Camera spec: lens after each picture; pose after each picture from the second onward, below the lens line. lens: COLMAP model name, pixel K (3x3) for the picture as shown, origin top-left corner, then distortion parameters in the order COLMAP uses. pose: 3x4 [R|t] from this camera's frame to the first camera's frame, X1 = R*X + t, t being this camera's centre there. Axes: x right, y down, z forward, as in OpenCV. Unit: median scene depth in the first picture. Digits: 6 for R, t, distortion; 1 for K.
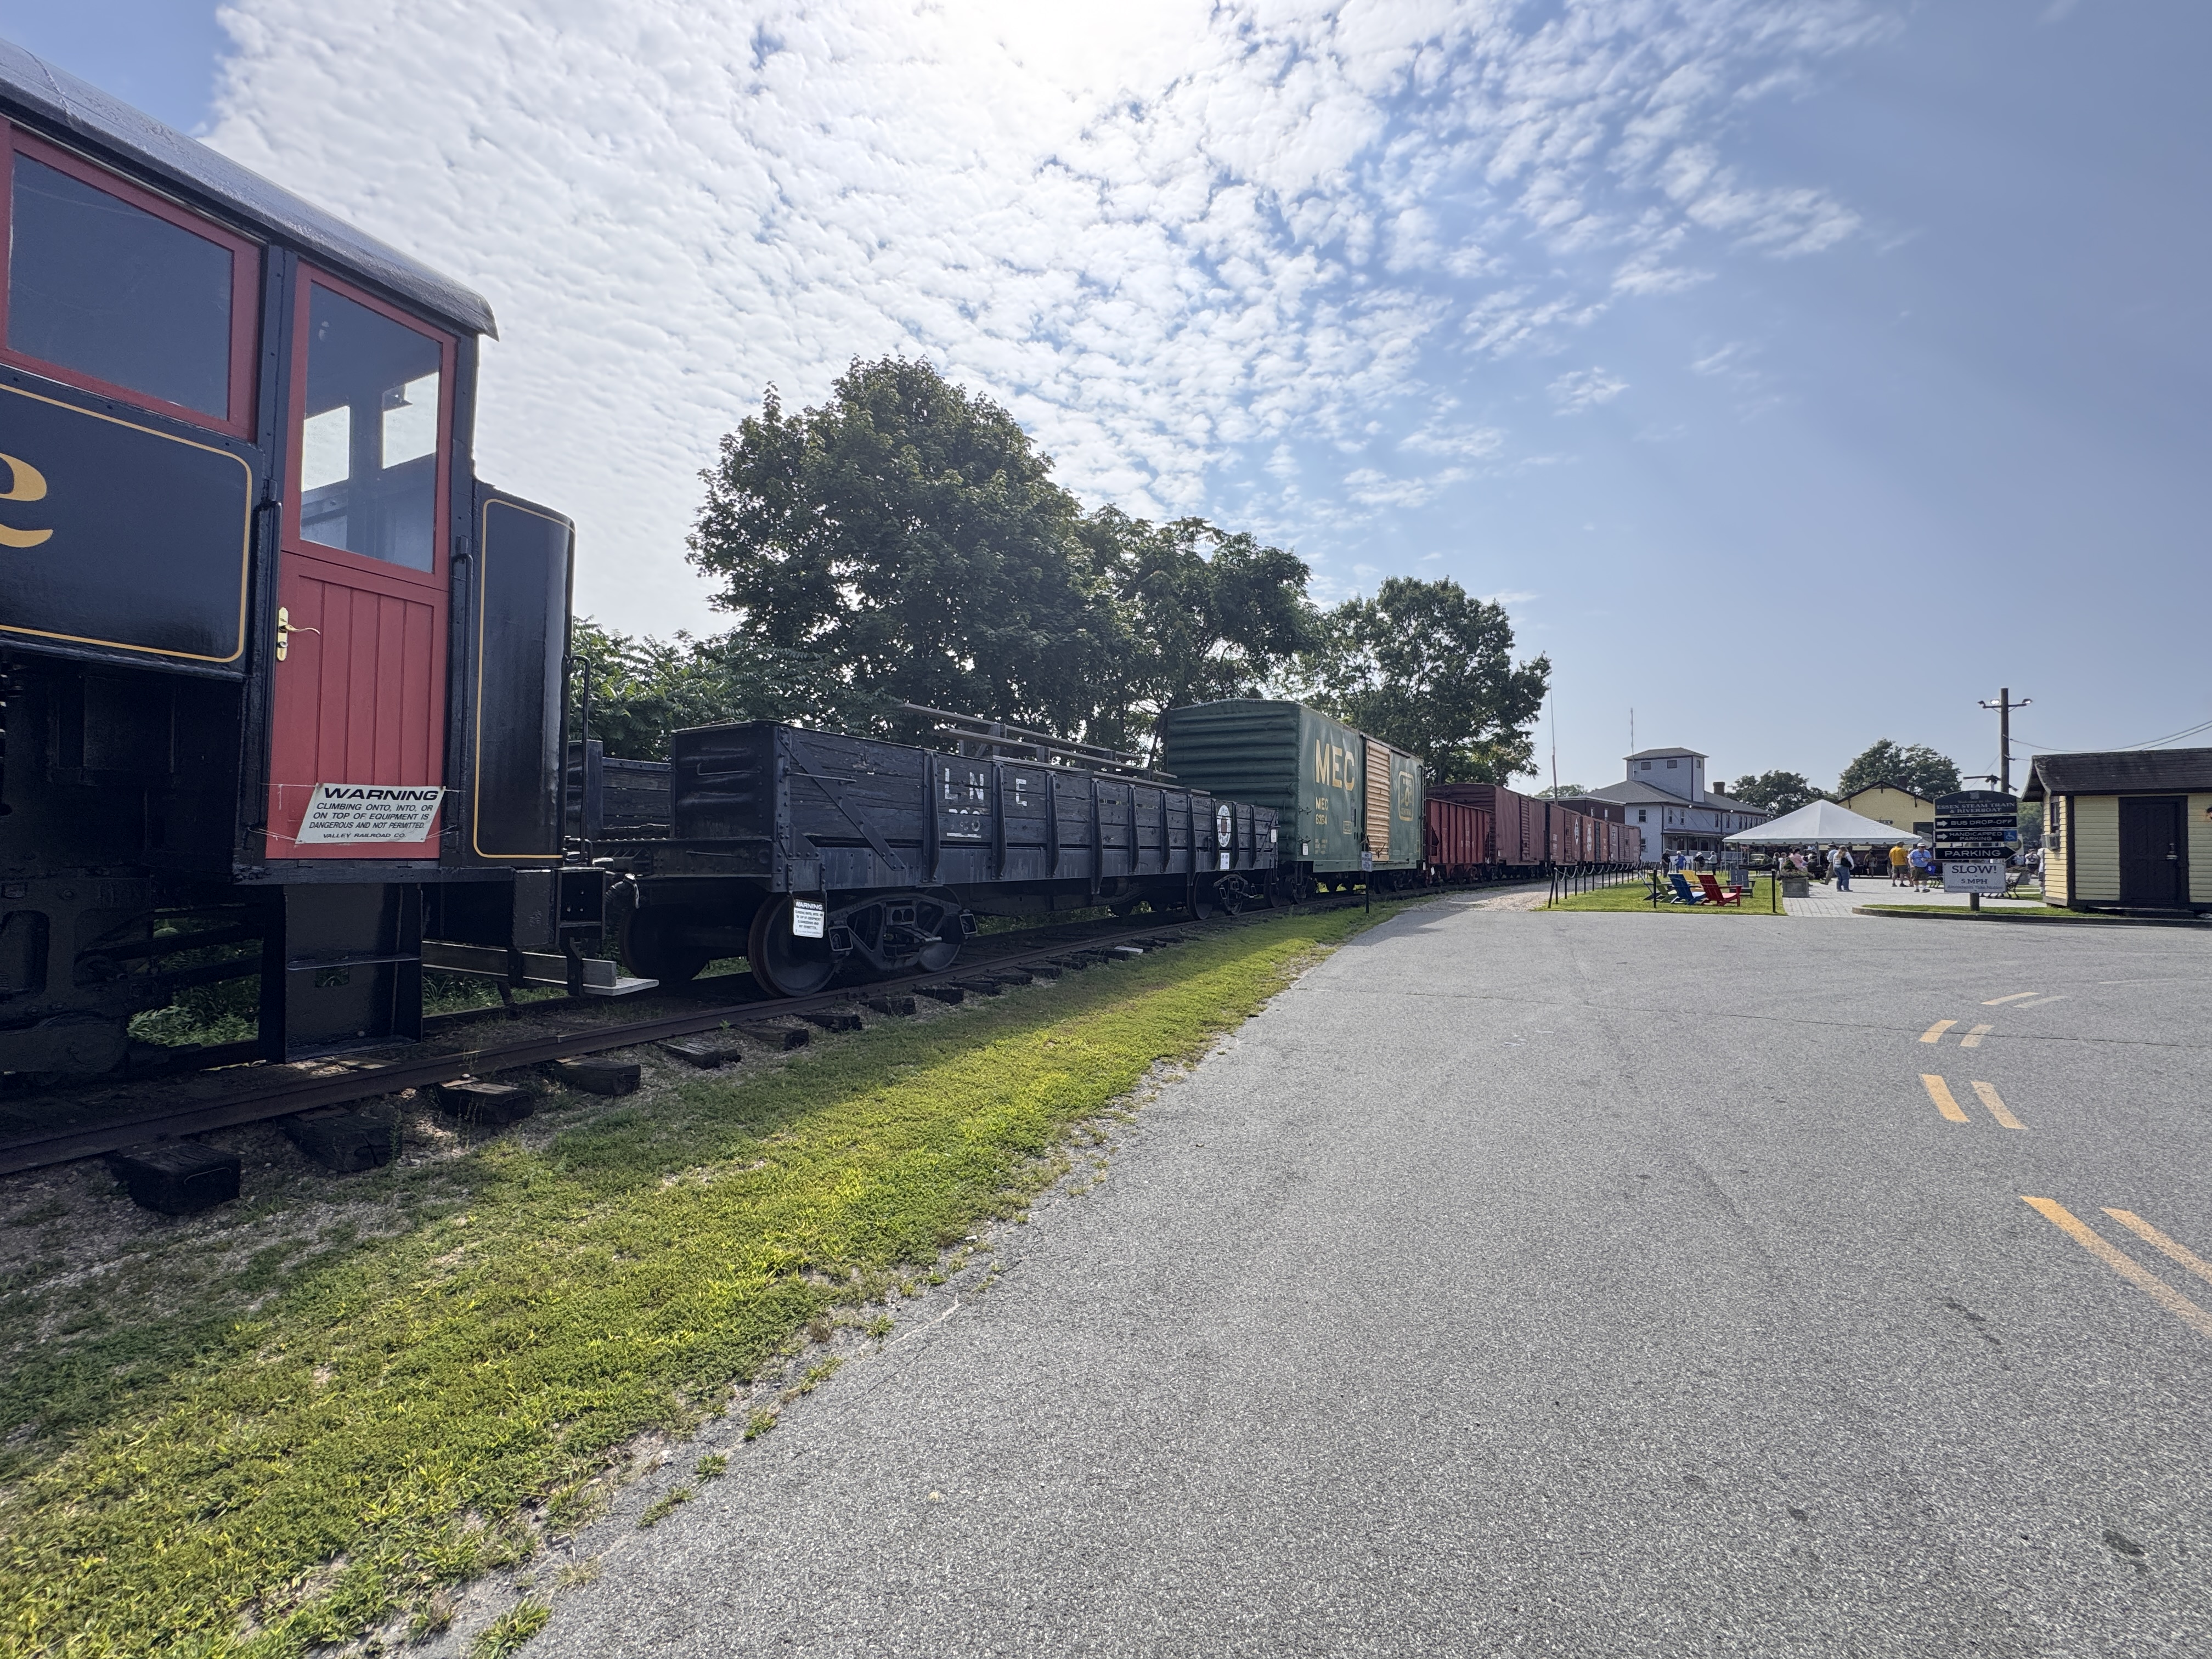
lens RADIAL K [[877.0, 0, 1102.9], [0, 877.0, 832.6], [0, 0, 1]] dist [-0.003132, 0.000230]
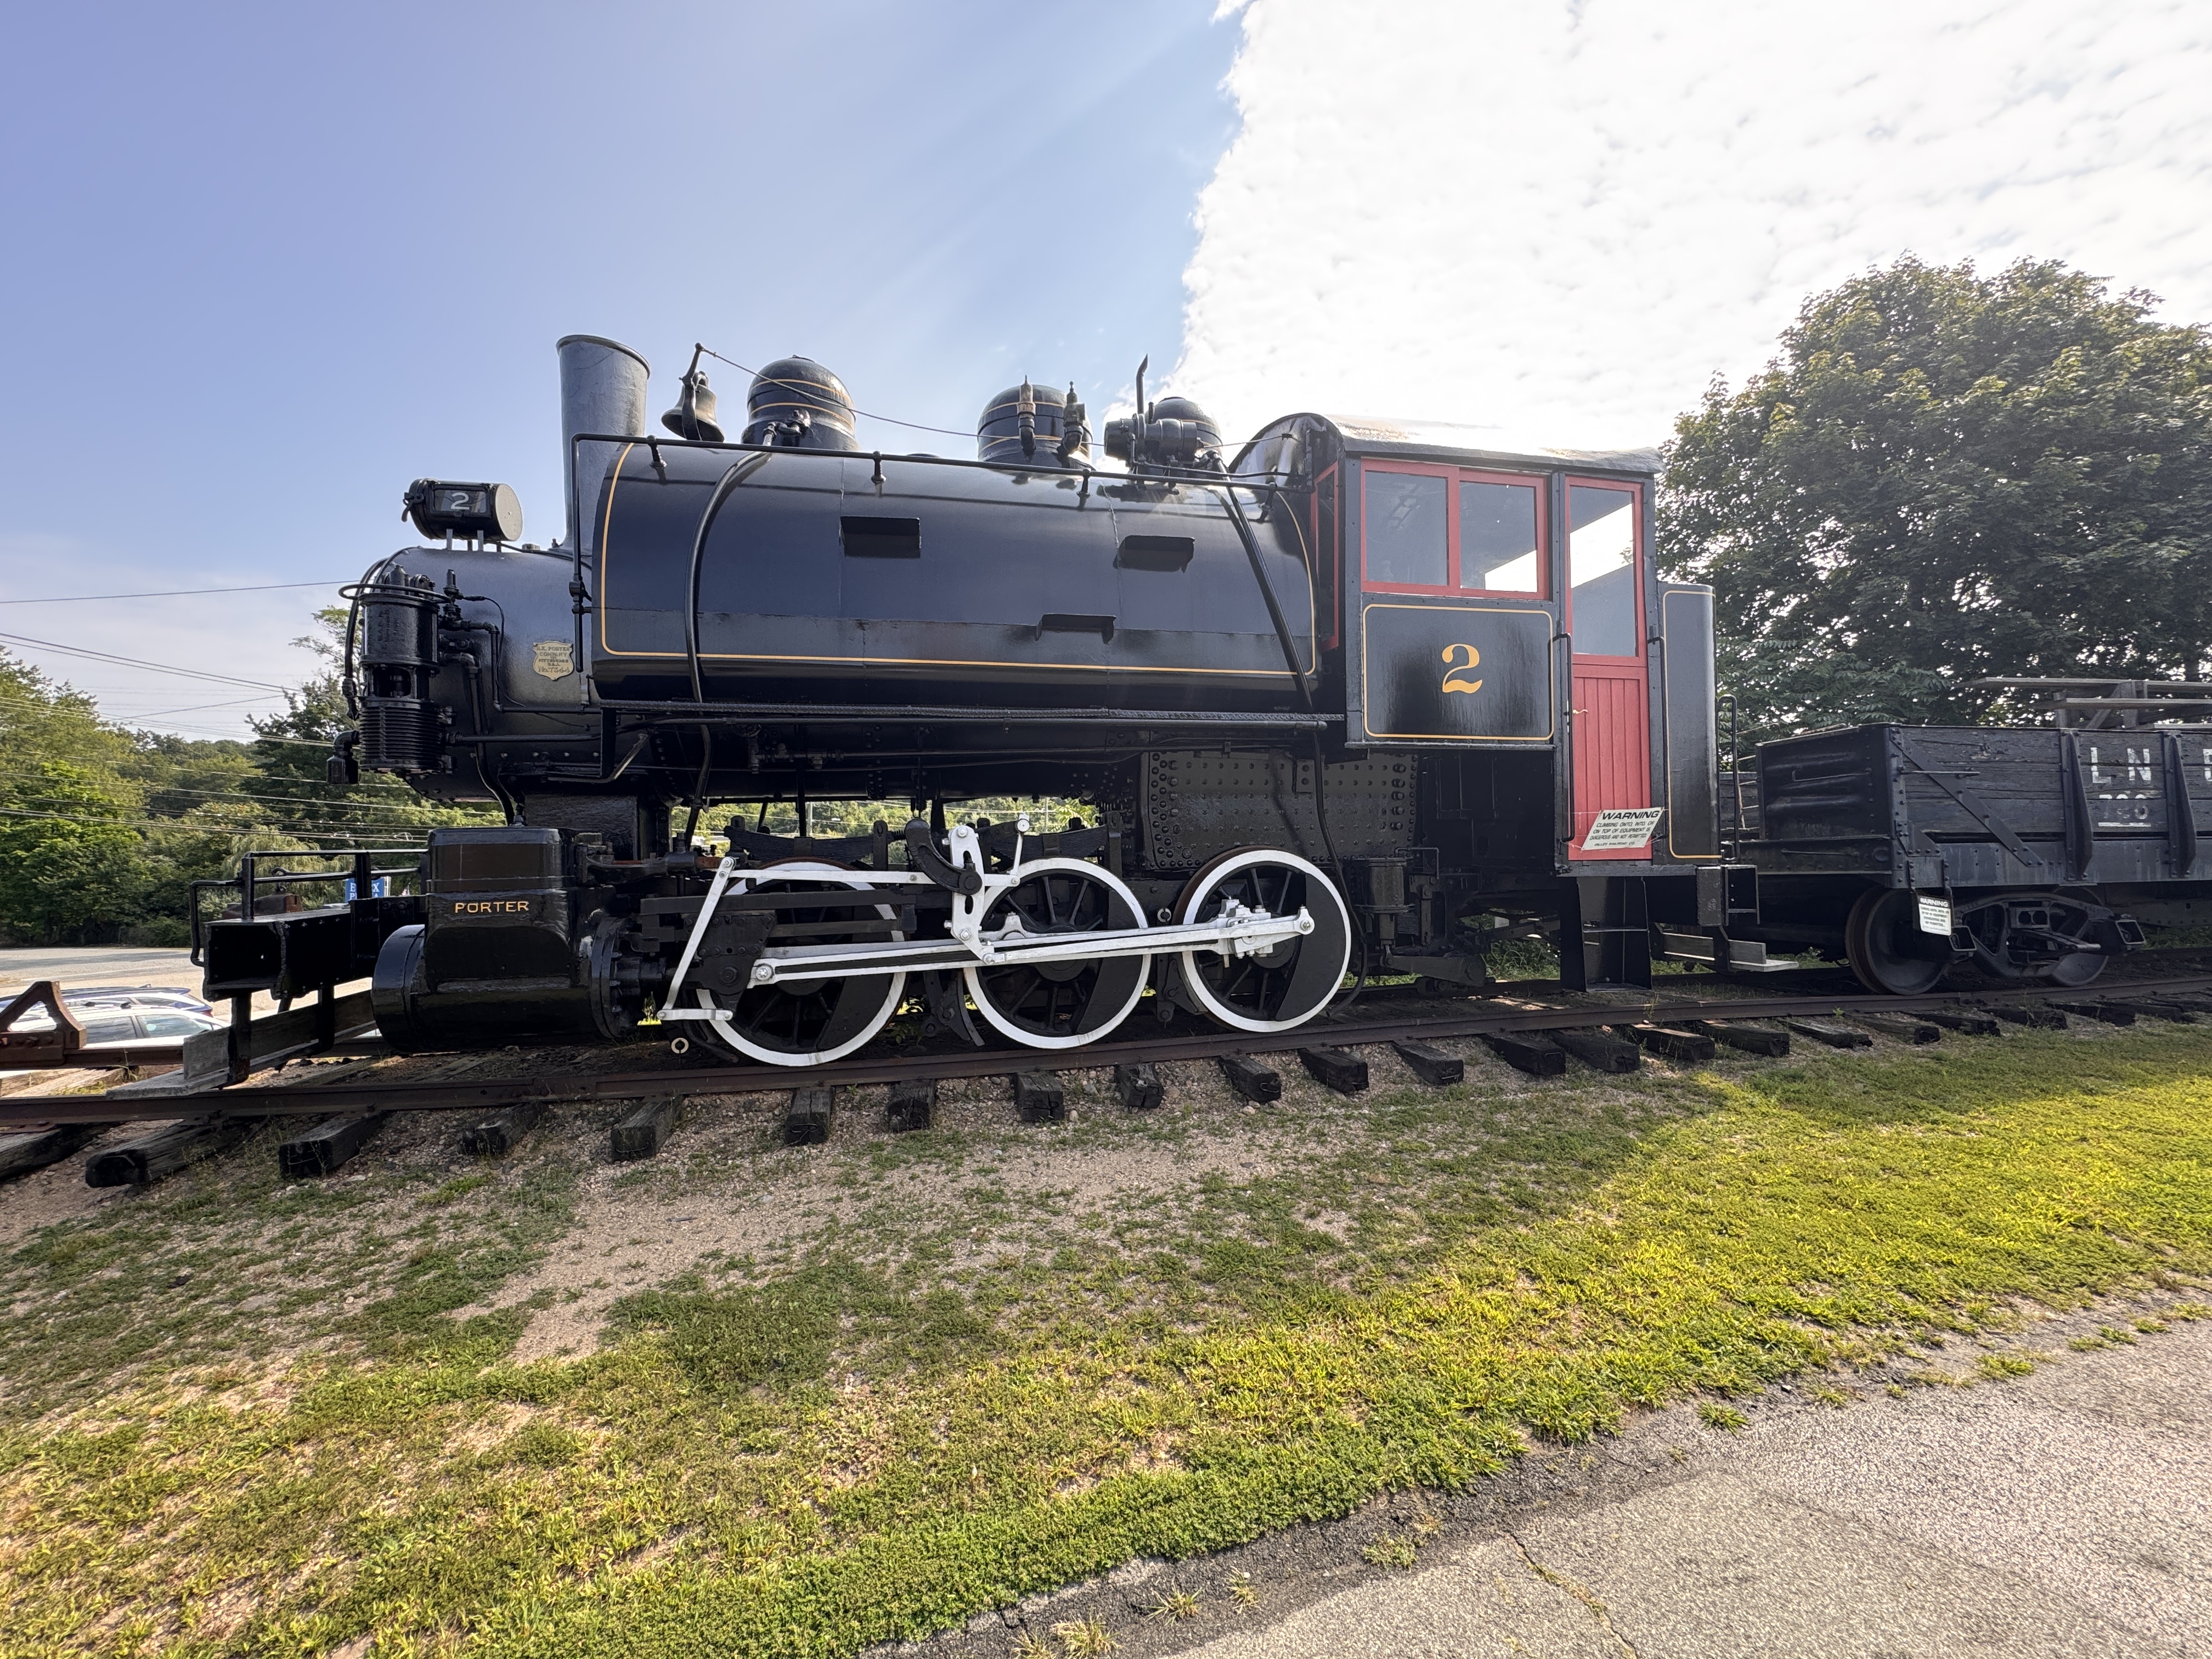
lens RADIAL K [[877.0, 0, 1102.9], [0, 877.0, 832.6], [0, 0, 1]] dist [-0.003132, 0.000230]
pose [[0.613945, -0.041798, -0.788242, -0.117315], [0.037590, 0.999012, -0.023697, -0.007255], [0.788453, -0.015081, 0.614910, -0.327136]]
